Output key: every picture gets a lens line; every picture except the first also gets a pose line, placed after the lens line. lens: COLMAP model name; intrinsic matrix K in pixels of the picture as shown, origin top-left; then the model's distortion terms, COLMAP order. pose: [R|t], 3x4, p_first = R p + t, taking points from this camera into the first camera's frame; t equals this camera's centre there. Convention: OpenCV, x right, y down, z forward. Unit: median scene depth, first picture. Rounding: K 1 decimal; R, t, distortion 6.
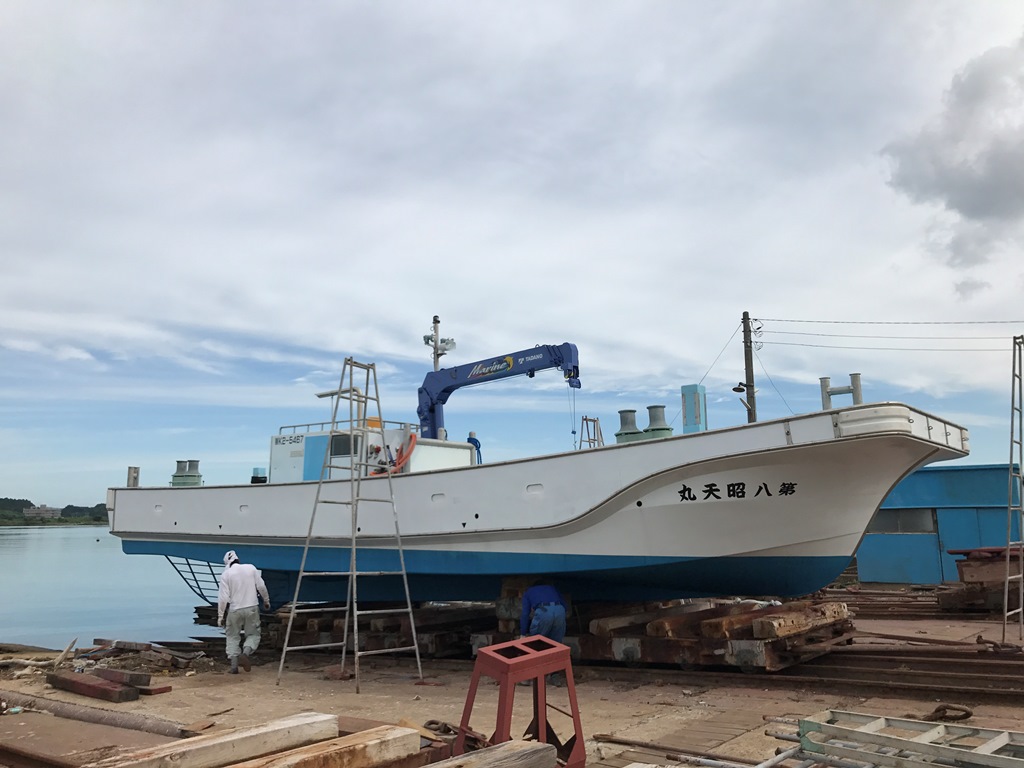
lens RADIAL K [[848.6, 0, 510.3], [0, 848.6, 382.6], [0, 0, 1]] dist [-0.004216, -0.007582]
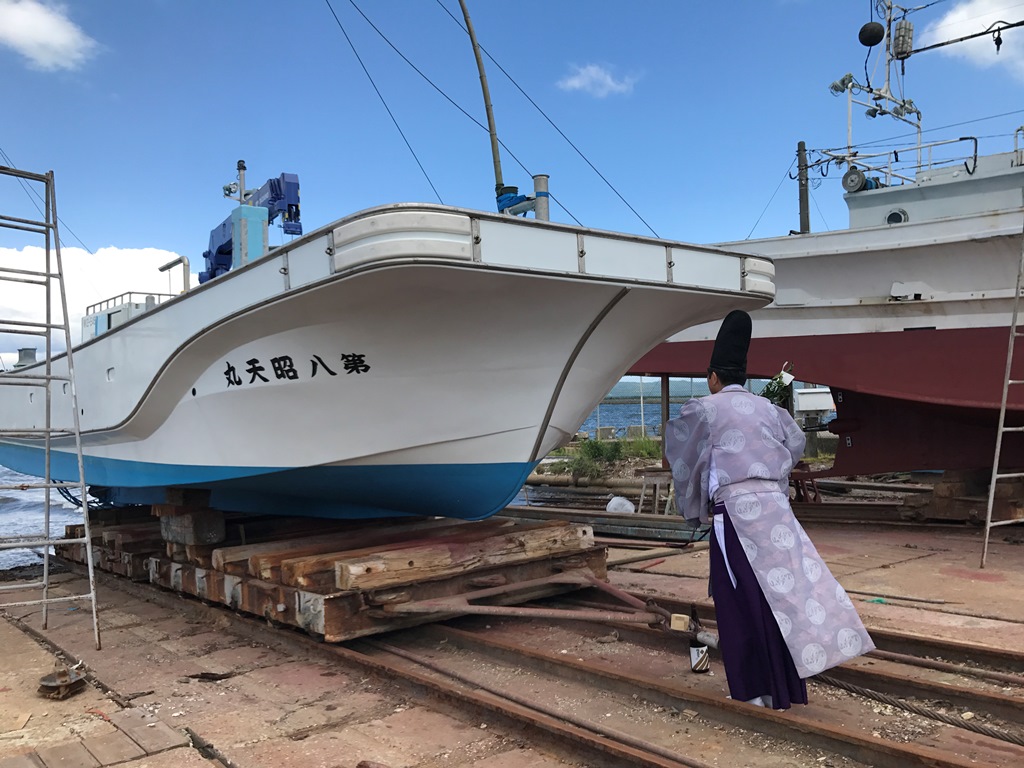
lens RADIAL K [[848.6, 0, 513.4], [0, 848.6, 387.2], [0, 0, 1]] dist [-0.004216, -0.007582]
pose [[0.977698, -0.025220, -0.208494, 0.565412], [0.055753, 0.988311, 0.141893, 0.059474], [0.202478, -0.150353, 0.967676, 0.409920]]
